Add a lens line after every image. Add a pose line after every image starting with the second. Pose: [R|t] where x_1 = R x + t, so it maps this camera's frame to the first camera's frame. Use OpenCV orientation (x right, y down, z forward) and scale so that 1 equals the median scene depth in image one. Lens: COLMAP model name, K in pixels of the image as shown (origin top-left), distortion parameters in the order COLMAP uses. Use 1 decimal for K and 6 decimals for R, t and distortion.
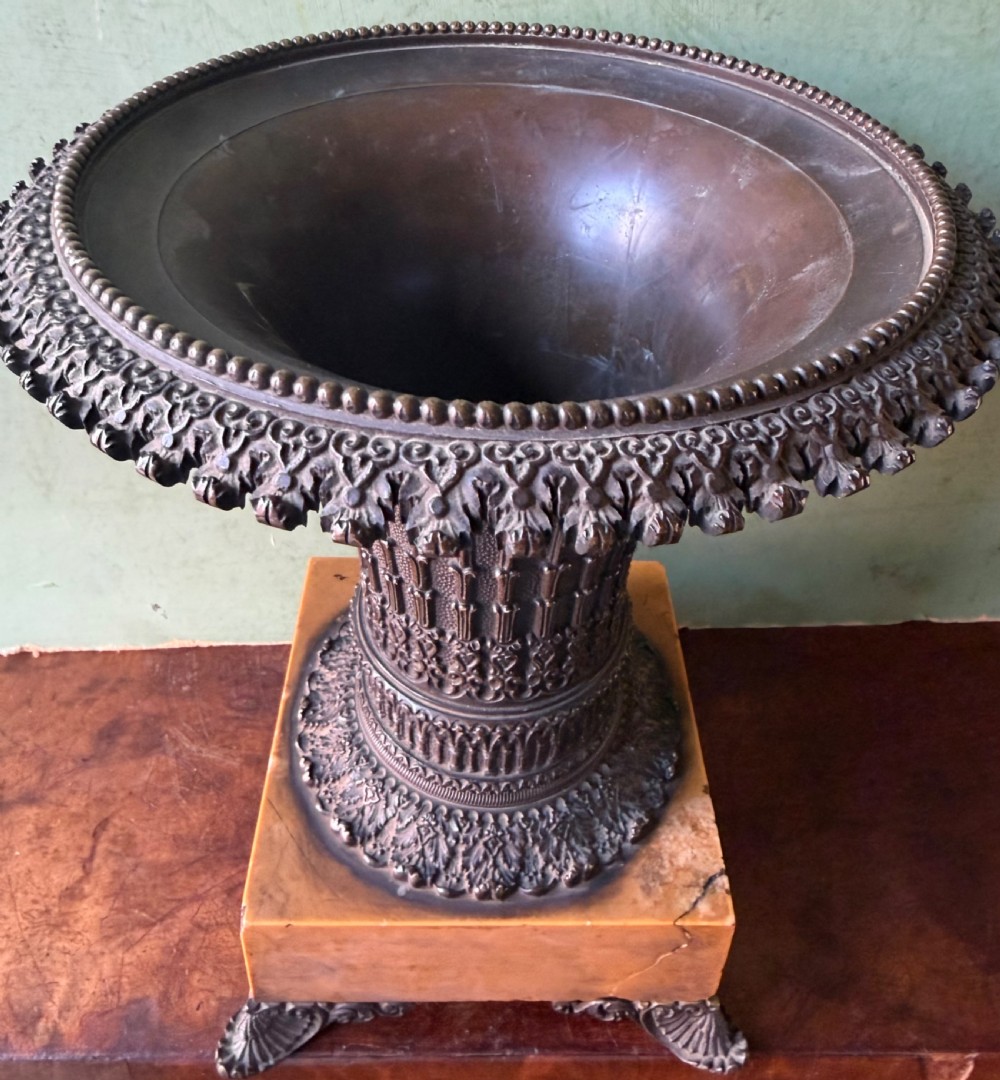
lens RADIAL K [[1028.5, 0, 515.3], [0, 1028.5, 351.7], [0, 0, 1]] dist [0.012724, 0.024193]
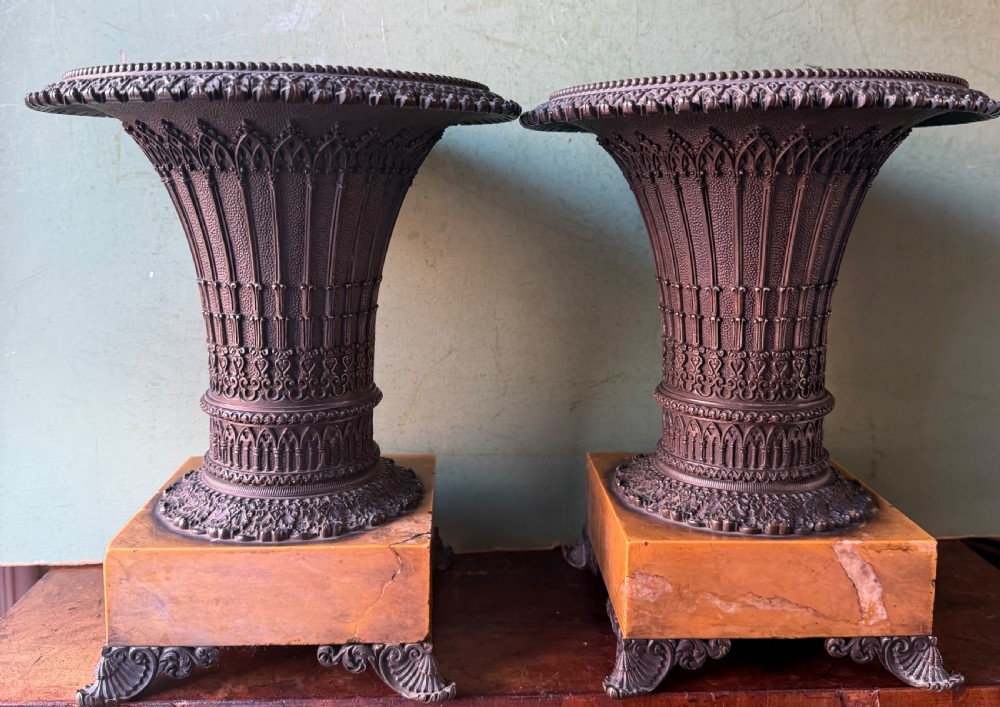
lens RADIAL K [[1075.4, 0, 519.4], [0, 1075.4, 283.8], [0, 0, 1]] dist [0.143611, -0.359197]
pose [[0.999364, -0.033641, 0.011834, 0.330939], [0.035315, 0.887380, -0.459685, 0.924939], [0.004963, 0.459811, 0.888003, -0.593983]]
